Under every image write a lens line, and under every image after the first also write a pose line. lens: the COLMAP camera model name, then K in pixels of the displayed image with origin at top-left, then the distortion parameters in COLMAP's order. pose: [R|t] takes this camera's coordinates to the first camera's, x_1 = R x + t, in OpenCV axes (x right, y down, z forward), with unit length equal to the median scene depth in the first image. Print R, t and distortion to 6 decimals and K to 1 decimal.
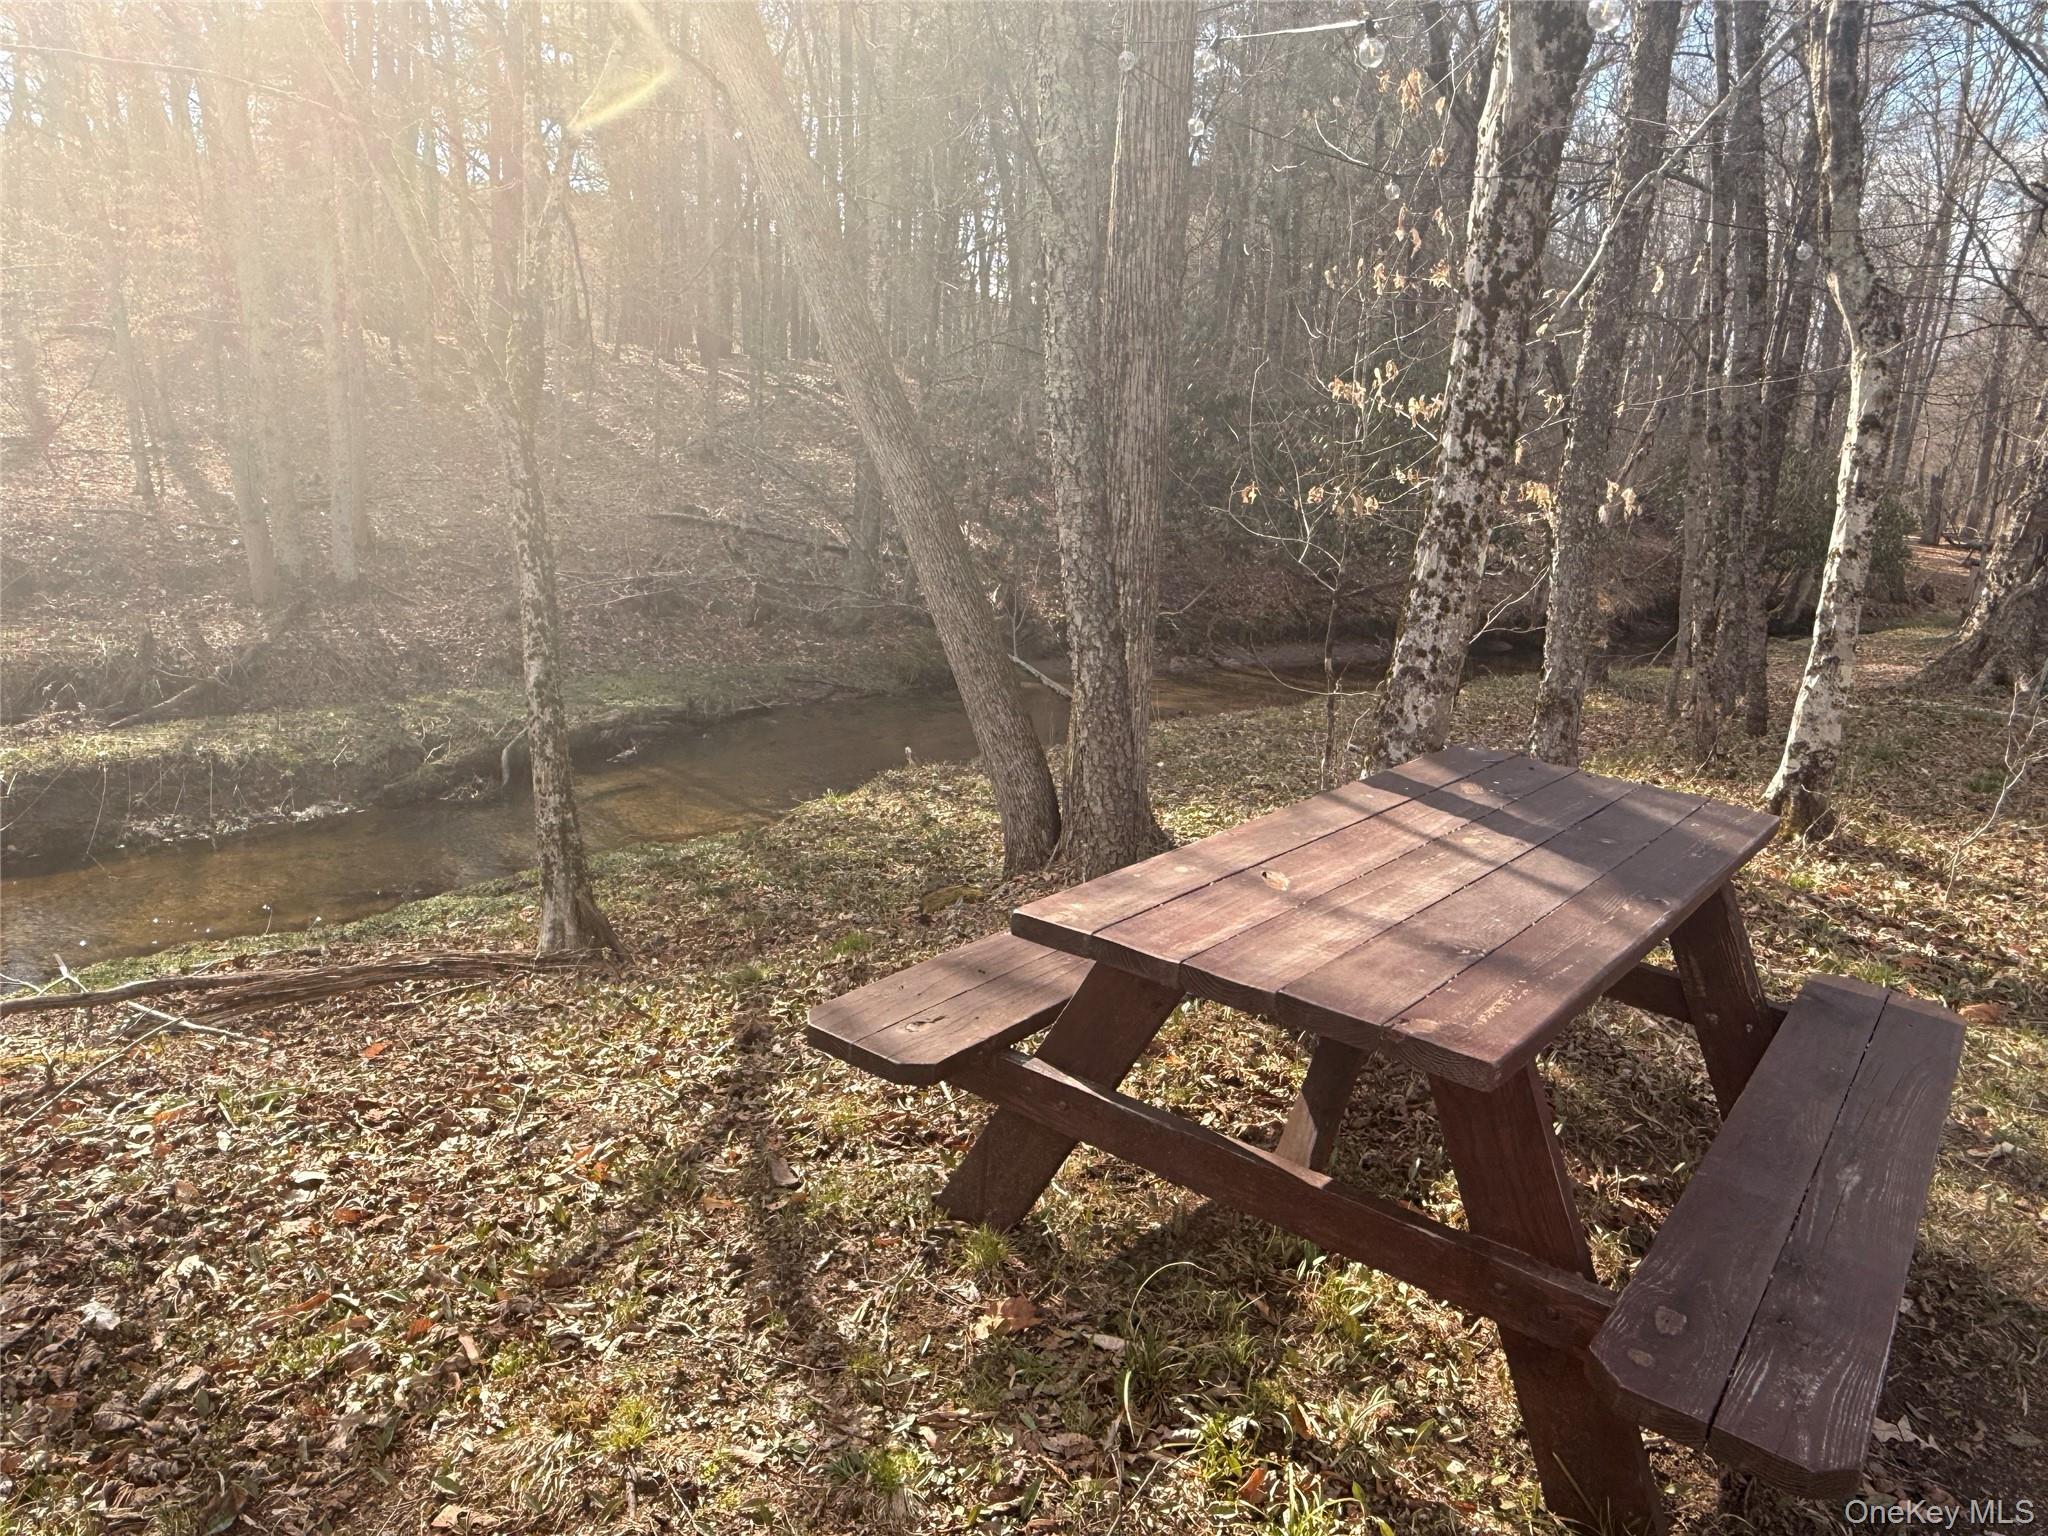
lens RADIAL K [[1465.0, 0, 1017.5], [0, 1465.0, 769.8], [0, 0, 1]] dist [-0.011010, -0.001487]
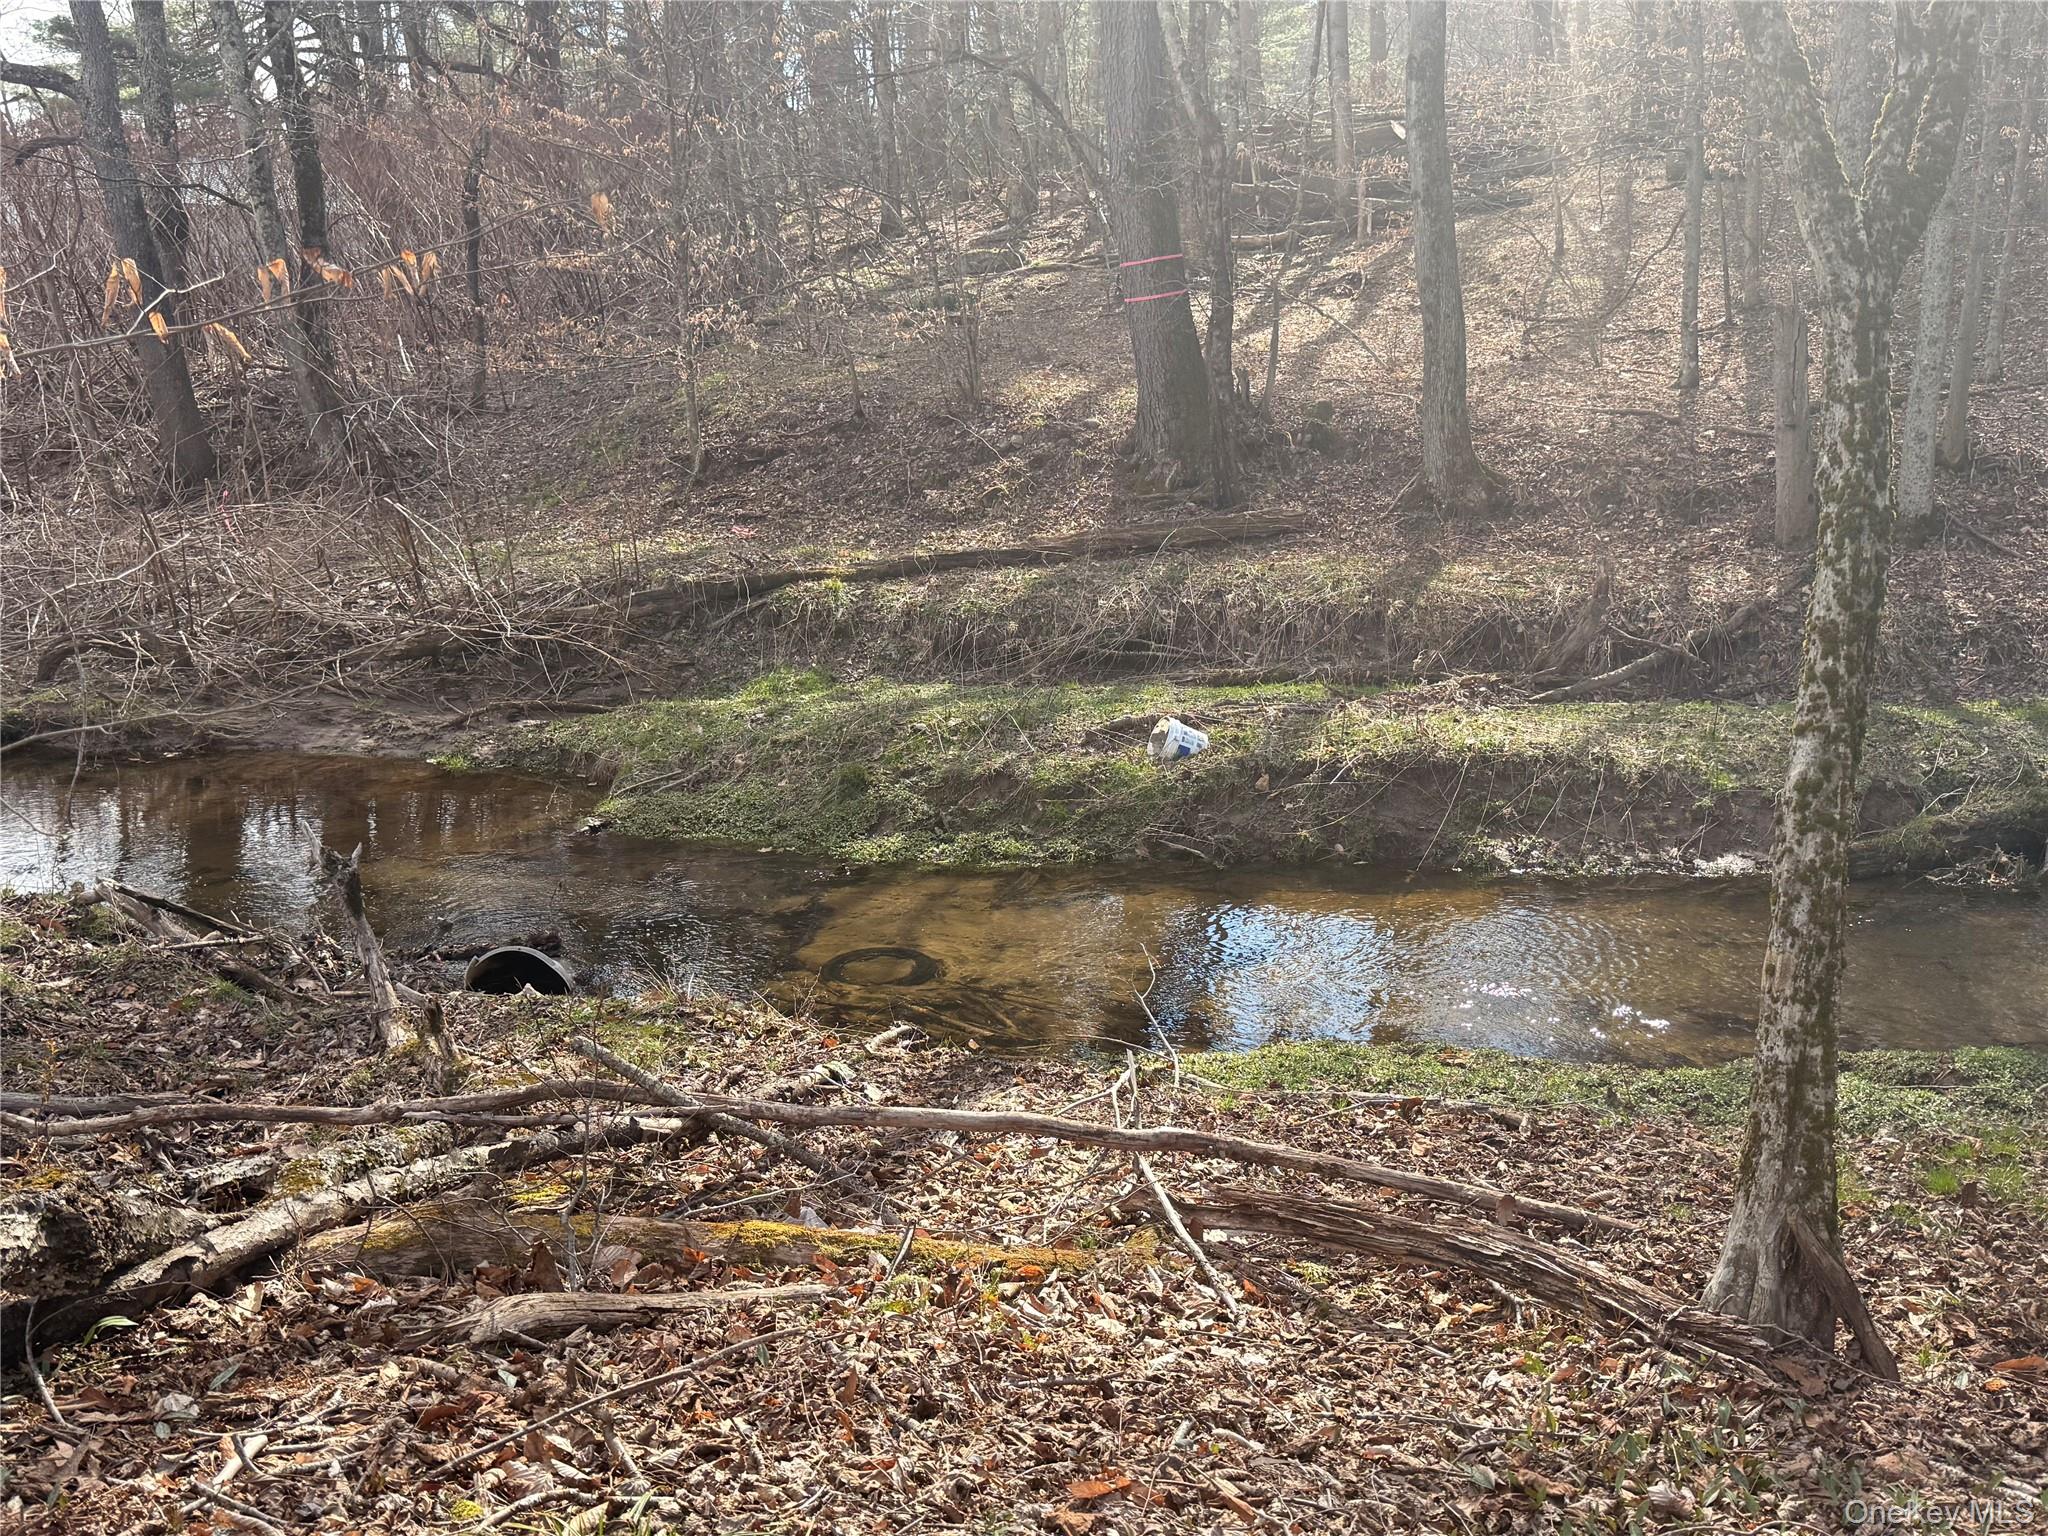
lens RADIAL K [[1940.4, 0, 1014.9], [0, 1940.4, 758.1], [0, 0, 1]] dist [0.037186, 0.000000]
pose [[0.602229, 0.138156, -0.786278, 0.024680], [-0.132453, 0.988553, 0.072249, -0.044618], [0.787259, 0.060634, 0.613634, 0.197314]]
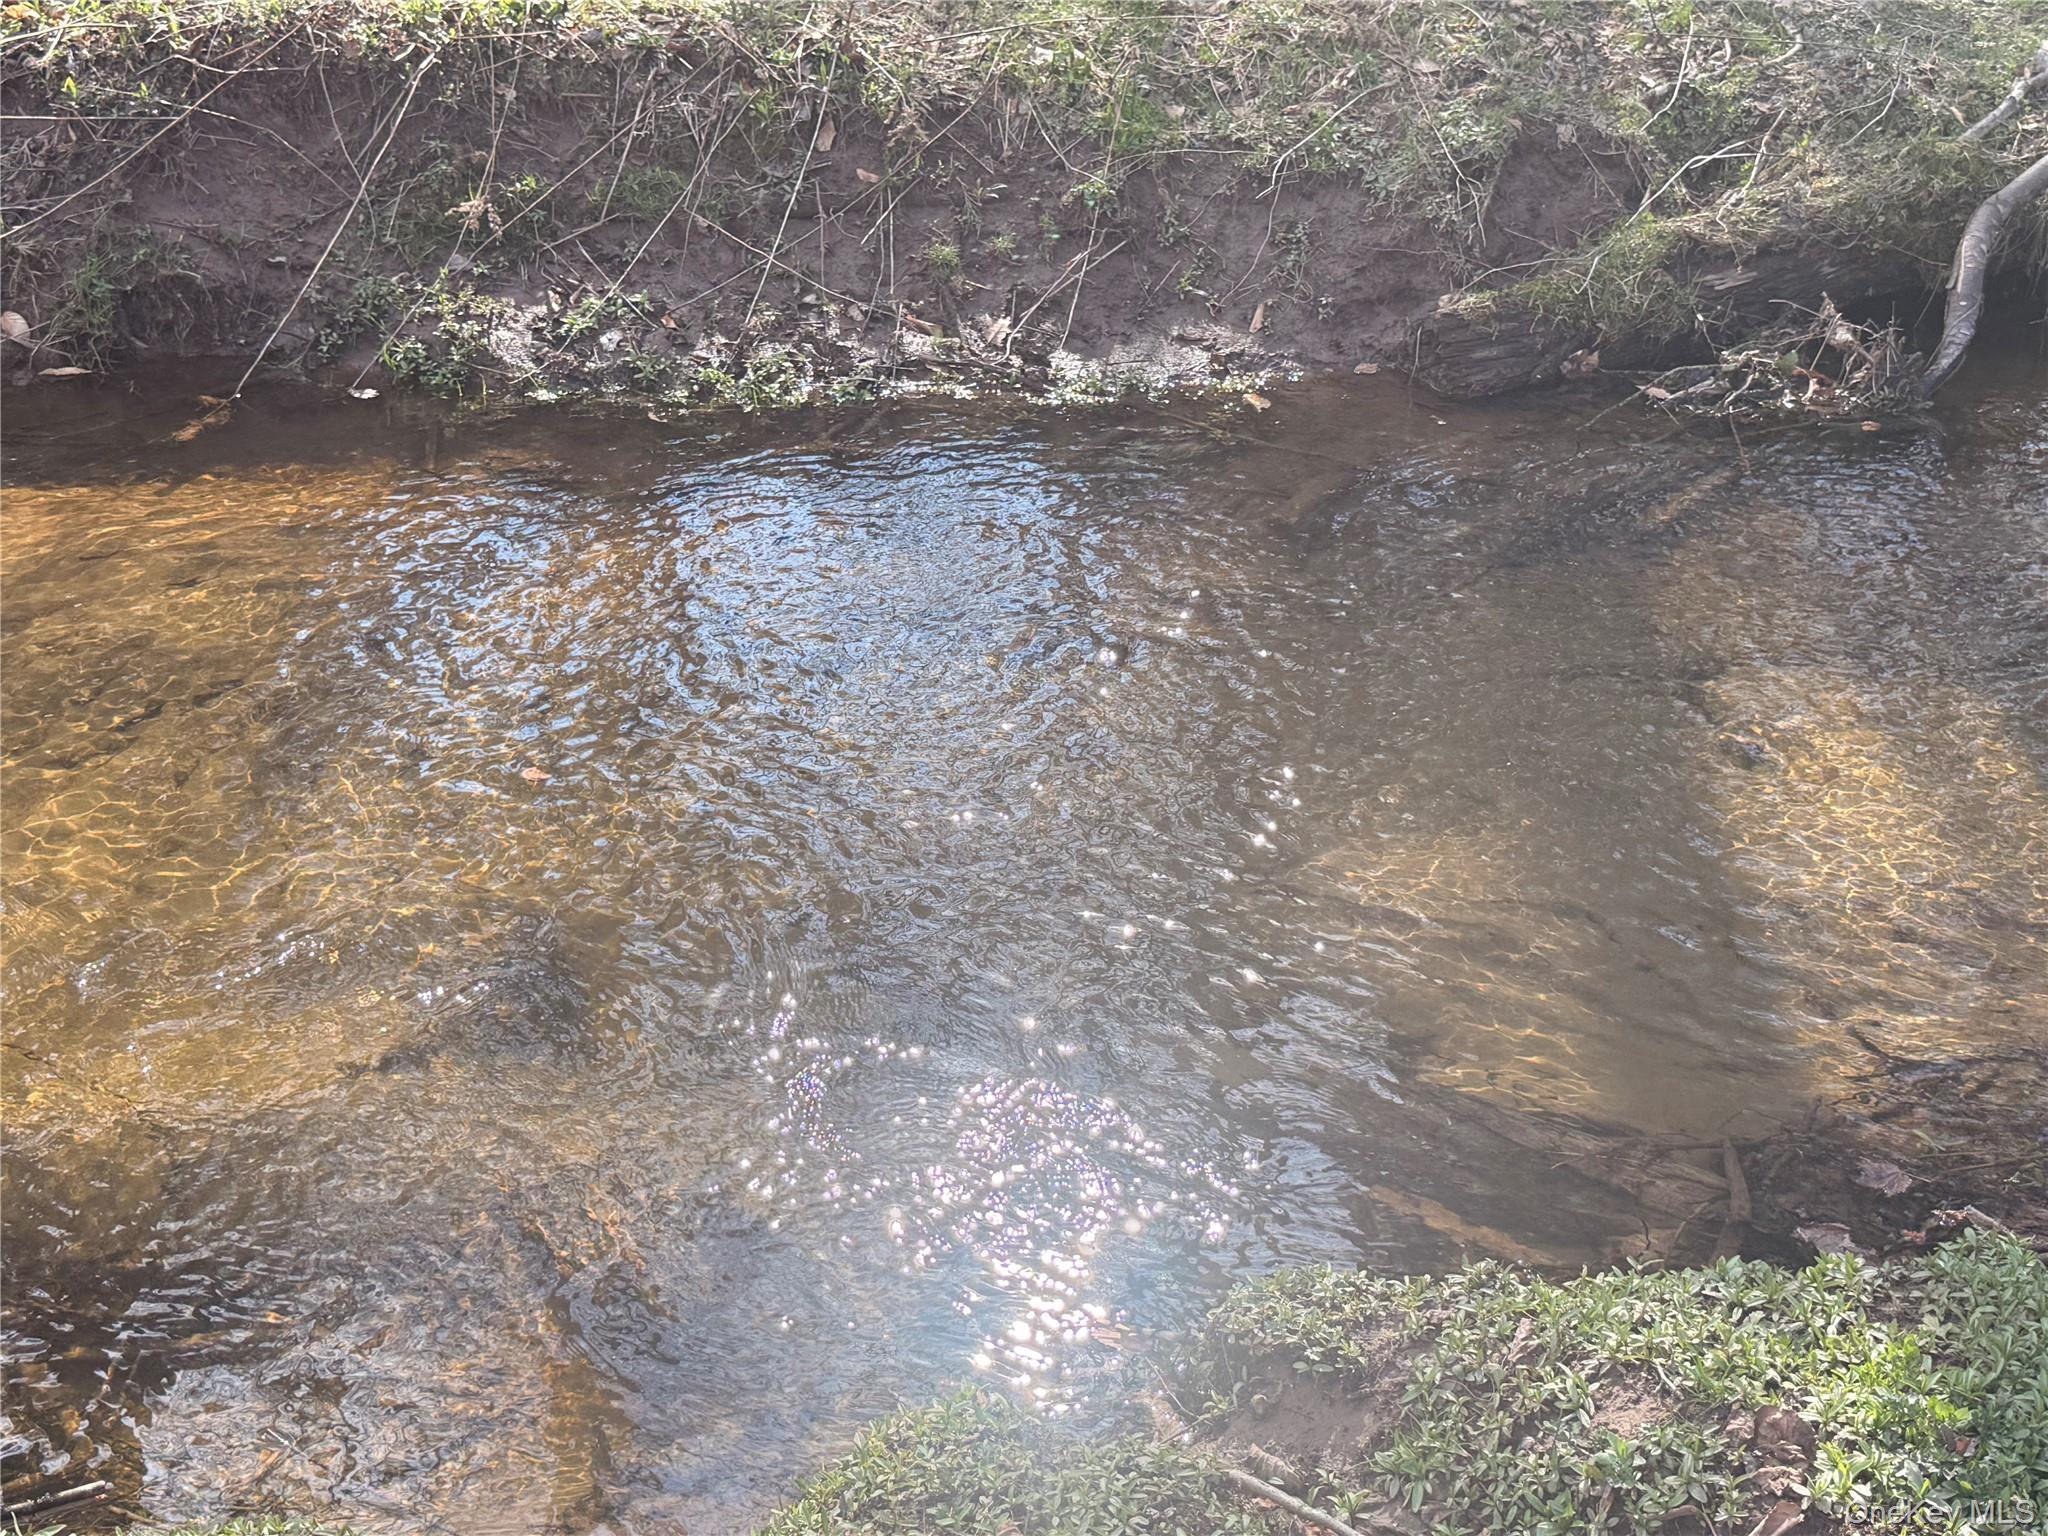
lens RADIAL K [[2710.0, 0, 1023.5], [0, 2710.0, 772.4], [0, 0, 1]] dist [0.116773, 0.000000]
pose [[0.769998, 0.285256, -0.570730, -0.234232], [-0.150937, 0.950542, 0.271454, -0.028641], [0.619937, -0.122875, 0.774971, 0.674443]]
